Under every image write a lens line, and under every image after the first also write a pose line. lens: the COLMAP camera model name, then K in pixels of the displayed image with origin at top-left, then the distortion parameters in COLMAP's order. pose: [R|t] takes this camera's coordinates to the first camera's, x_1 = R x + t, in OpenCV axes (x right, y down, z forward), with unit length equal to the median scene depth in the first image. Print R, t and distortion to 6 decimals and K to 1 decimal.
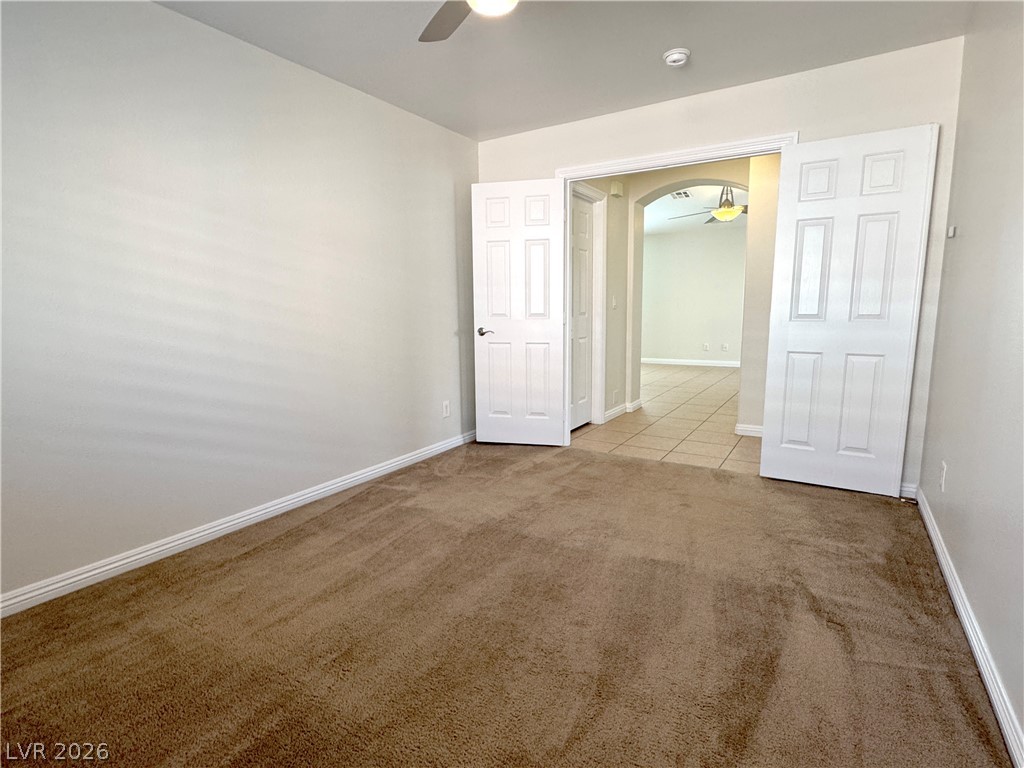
lens RADIAL K [[527.0, 0, 503.5], [0, 527.0, 383.0], [0, 0, 1]] dist [0.001178, 0.000534]
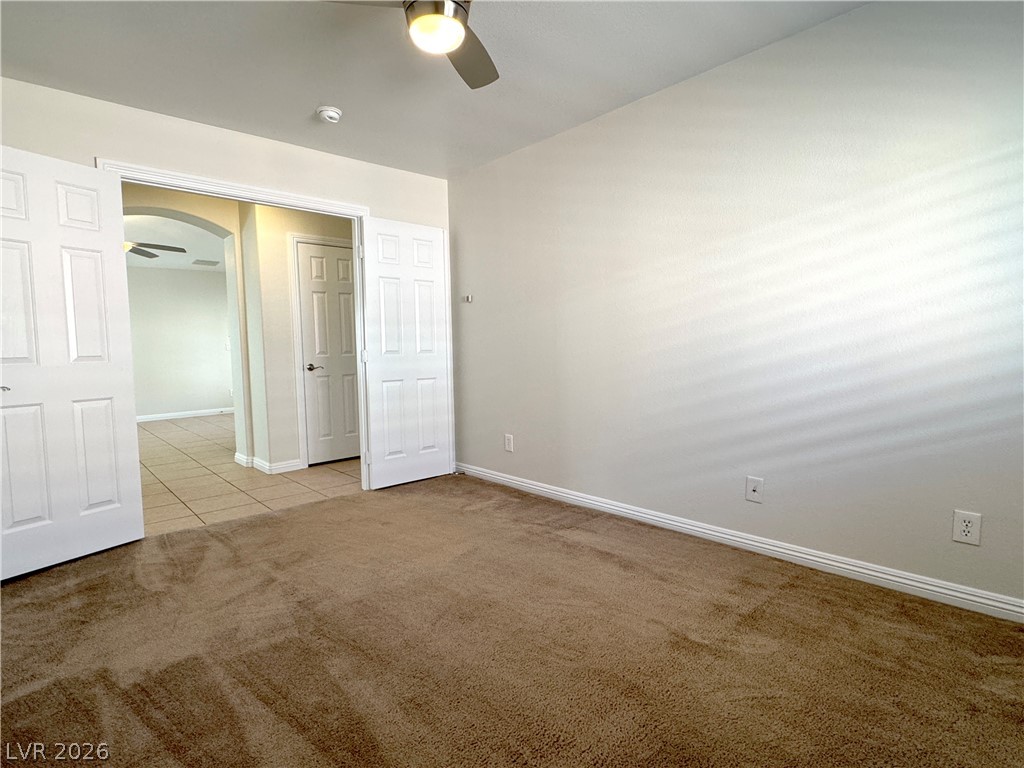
lens RADIAL K [[527.0, 0, 531.9], [0, 527.0, 382.5], [0, 0, 1]] dist [0.001178, 0.000534]
pose [[0.247949, -0.067839, 0.966395, -0.519556], [0.151753, 0.987950, 0.030417, -0.037900], [-0.956814, 0.139111, 0.255256, 0.328166]]
